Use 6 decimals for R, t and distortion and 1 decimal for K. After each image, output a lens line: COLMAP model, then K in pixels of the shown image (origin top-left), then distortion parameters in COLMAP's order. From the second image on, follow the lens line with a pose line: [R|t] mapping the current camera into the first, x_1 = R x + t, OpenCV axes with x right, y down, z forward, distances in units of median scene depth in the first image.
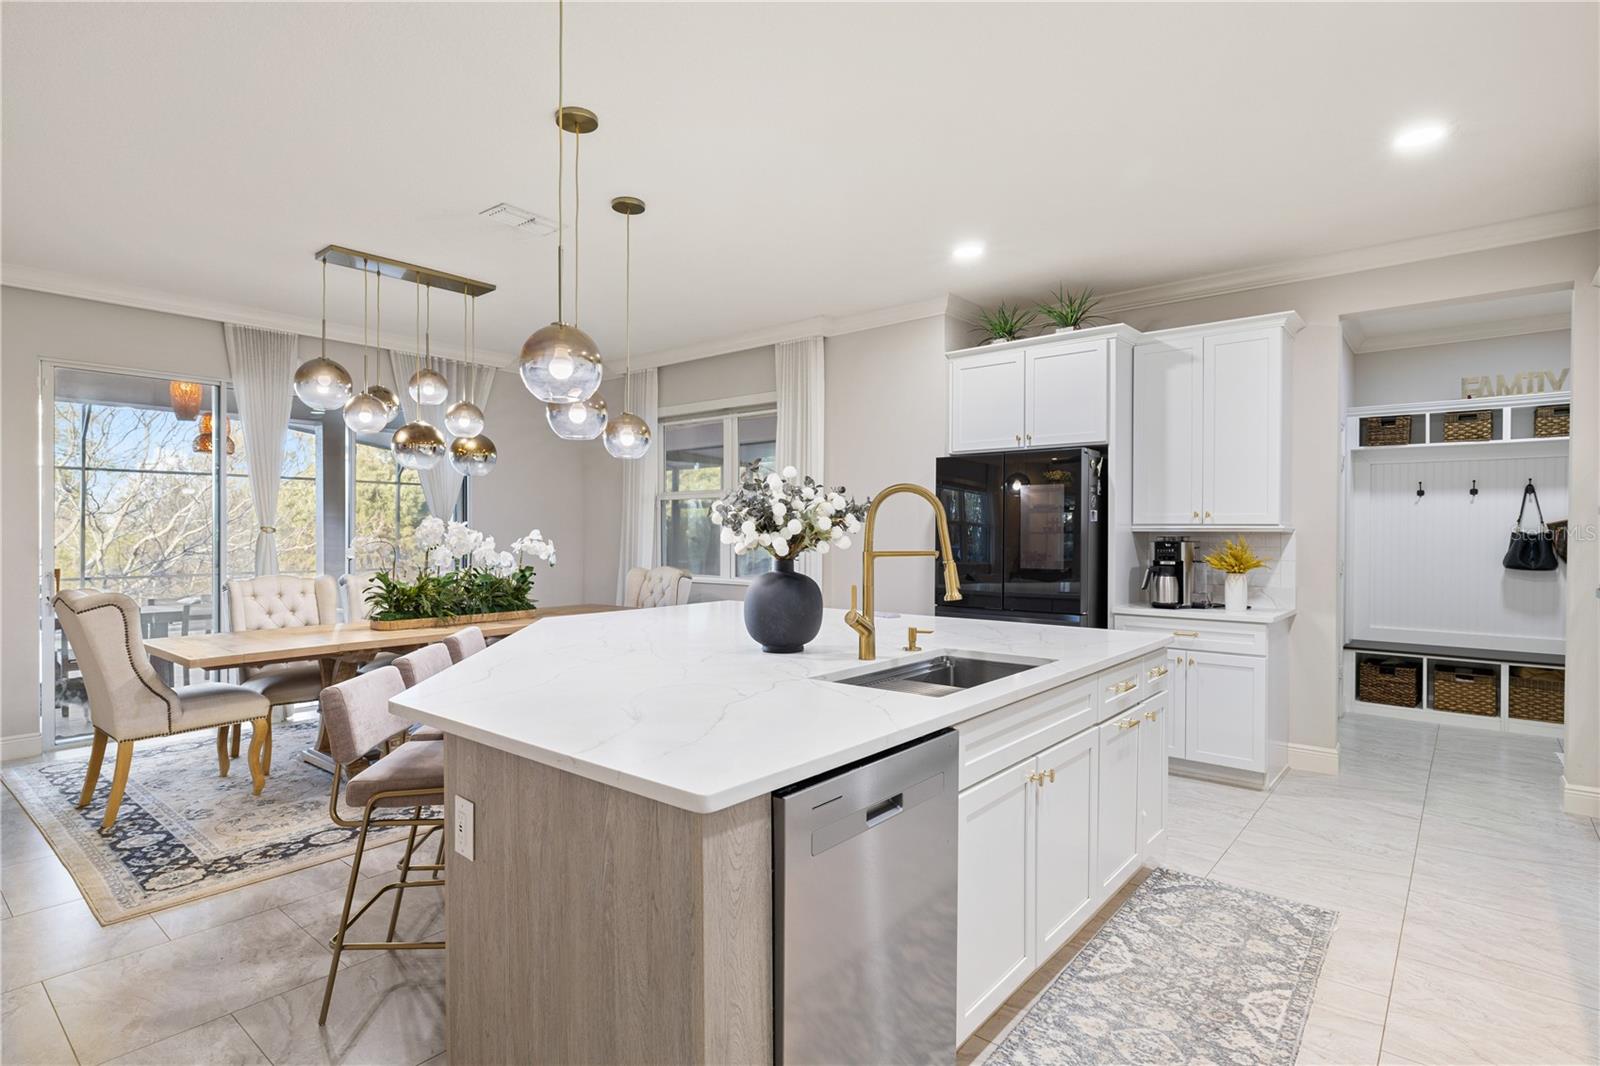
lens RADIAL K [[809.9, 0, 798.7], [0, 809.9, 535.4], [0, 0, 1]] dist [-0.002097, -0.000033]
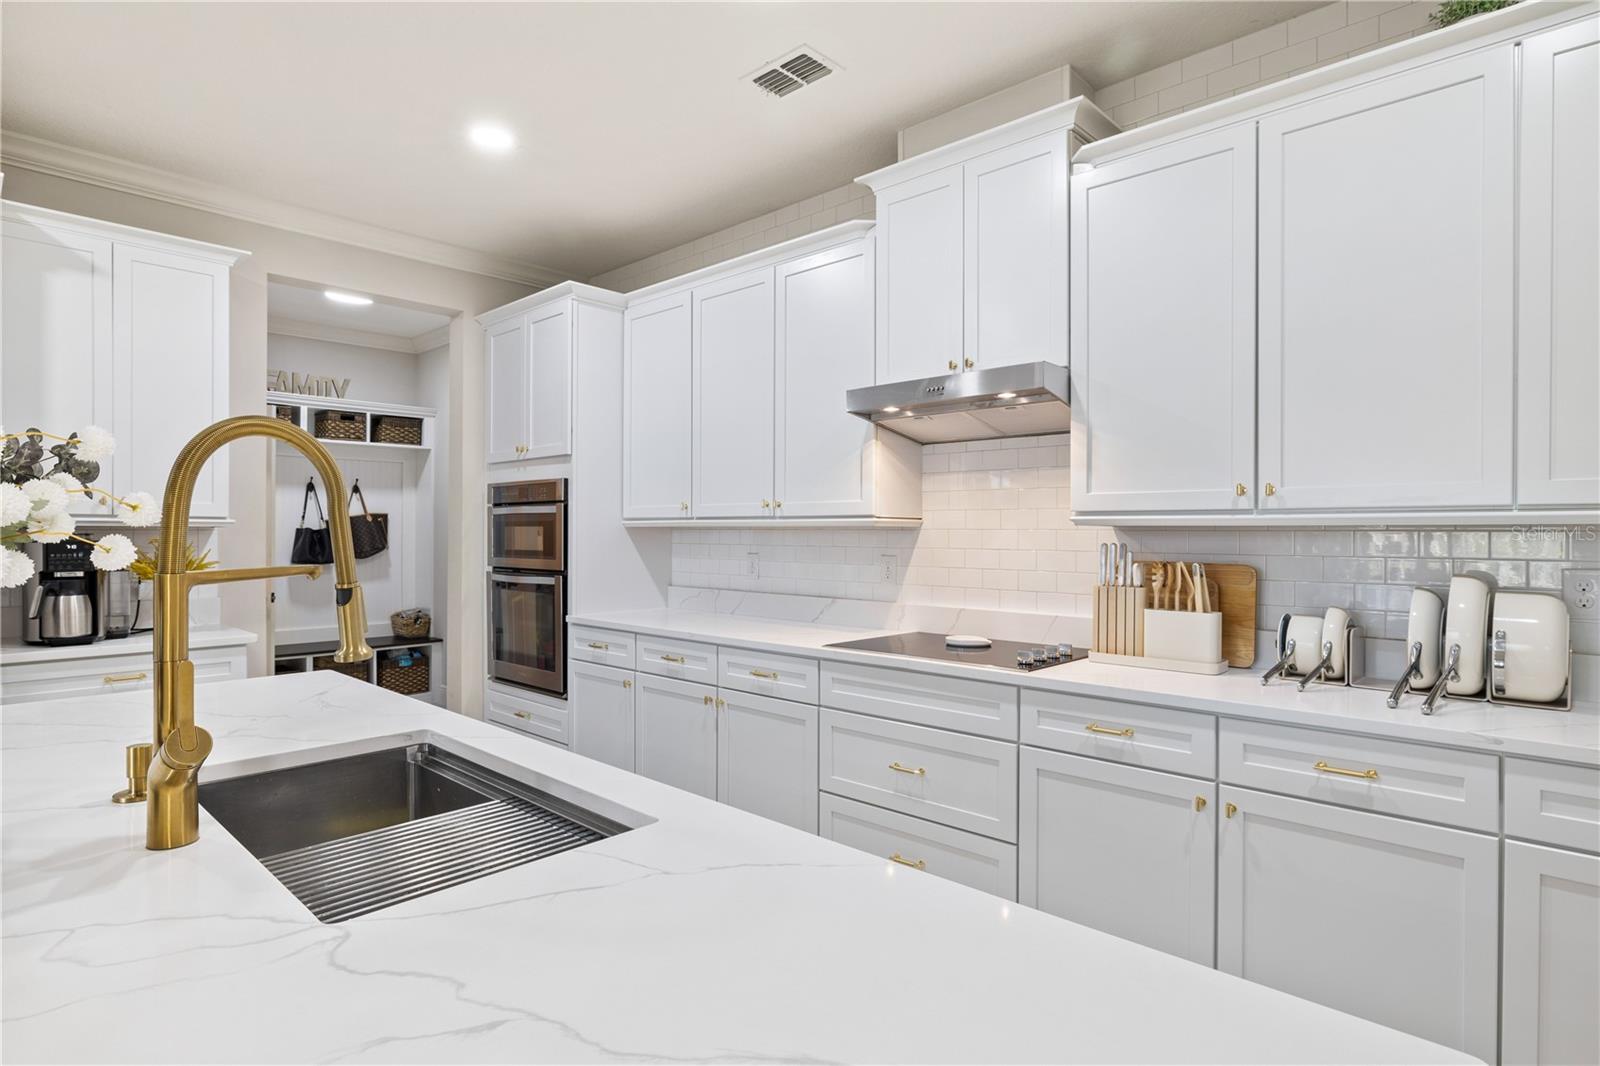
lens RADIAL K [[832.9, 0, 796.1], [0, 832.9, 535.7], [0, 0, 1]] dist [-0.006711, 0.000932]
pose [[0.053412, -0.006805, 0.998549, -0.209260], [0.001533, 0.999976, 0.006732, -0.000549], [-0.998571, 0.001172, 0.053421, 0.464572]]
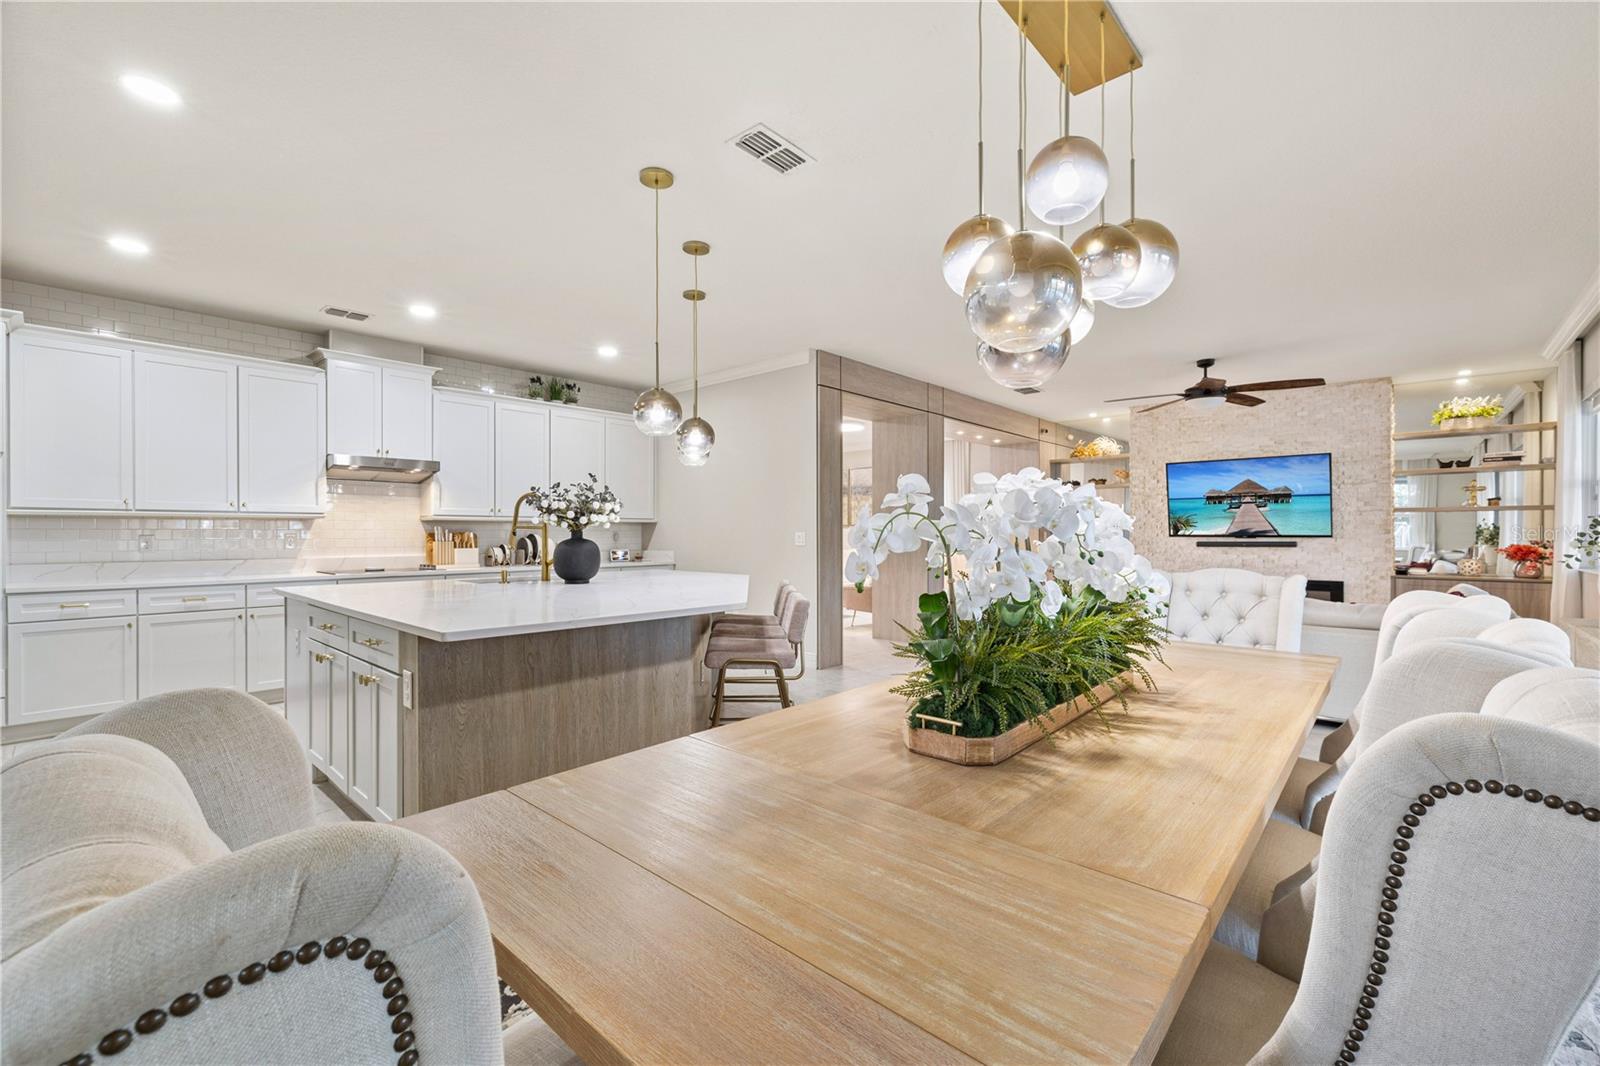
lens RADIAL K [[674.4, 0, 805.5], [0, 674.4, 530.0], [0, 0, 1]] dist [-0.001341, 0.001009]
pose [[-0.998978, -0.013499, 0.043125, -0.434432], [-0.013216, 0.999889, 0.006850, -0.004321], [-0.043212, 0.006273, -0.999046, 1.817225]]
